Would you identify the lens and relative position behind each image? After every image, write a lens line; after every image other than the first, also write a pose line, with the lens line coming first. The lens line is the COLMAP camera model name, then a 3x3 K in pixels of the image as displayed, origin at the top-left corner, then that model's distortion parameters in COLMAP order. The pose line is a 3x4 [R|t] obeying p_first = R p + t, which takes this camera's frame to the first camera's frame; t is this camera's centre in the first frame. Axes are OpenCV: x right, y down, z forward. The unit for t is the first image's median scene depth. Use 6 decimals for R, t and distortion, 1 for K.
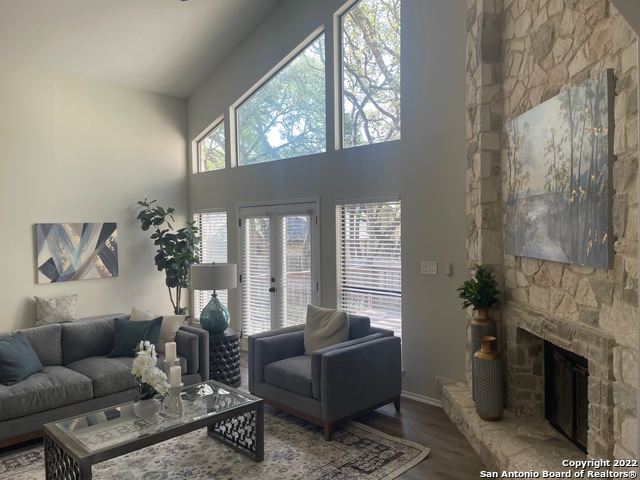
lens RADIAL K [[485.8, 0, 319.6], [0, 485.8, 242.4], [0, 0, 1]] dist [0.094213, -0.100202]
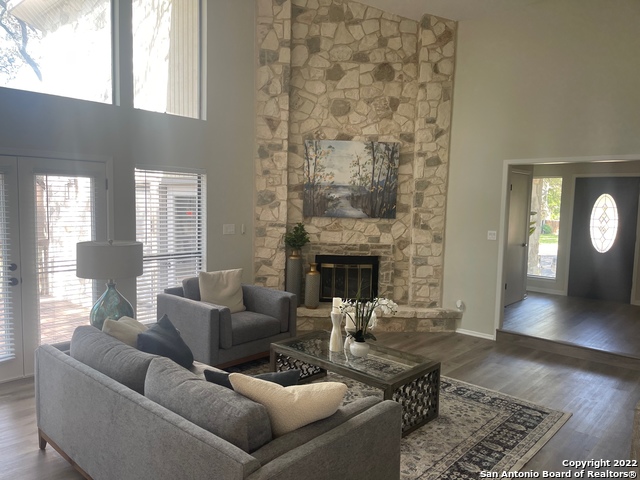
lens RADIAL K [[485.8, 0, 319.6], [0, 485.8, 242.4], [0, 0, 1]] dist [0.094213, -0.100202]
pose [[-0.050588, -0.075680, 0.995848, -0.831789], [0.003038, 0.997109, 0.075930, -0.007875], [-0.998715, 0.006867, -0.050212, 0.636558]]
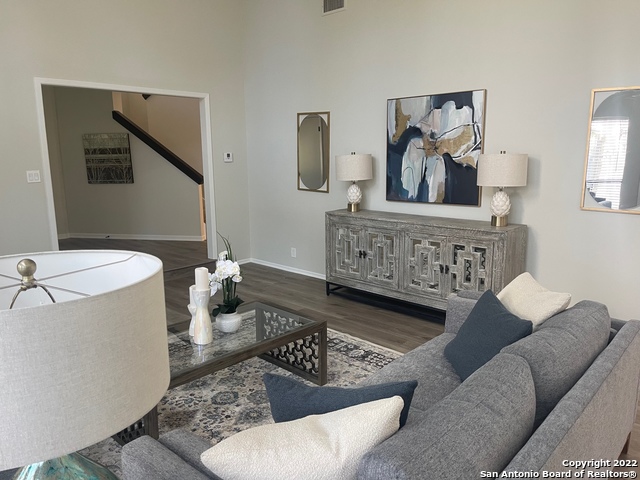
lens RADIAL K [[485.8, 0, 319.6], [0, 485.8, 242.4], [0, 0, 1]] dist [0.094213, -0.100202]
pose [[-0.998984, 0.025489, -0.037170, -0.270036], [0.016914, 0.976464, 0.215017, -0.003696], [0.041776, 0.214170, -0.975903, 1.029528]]
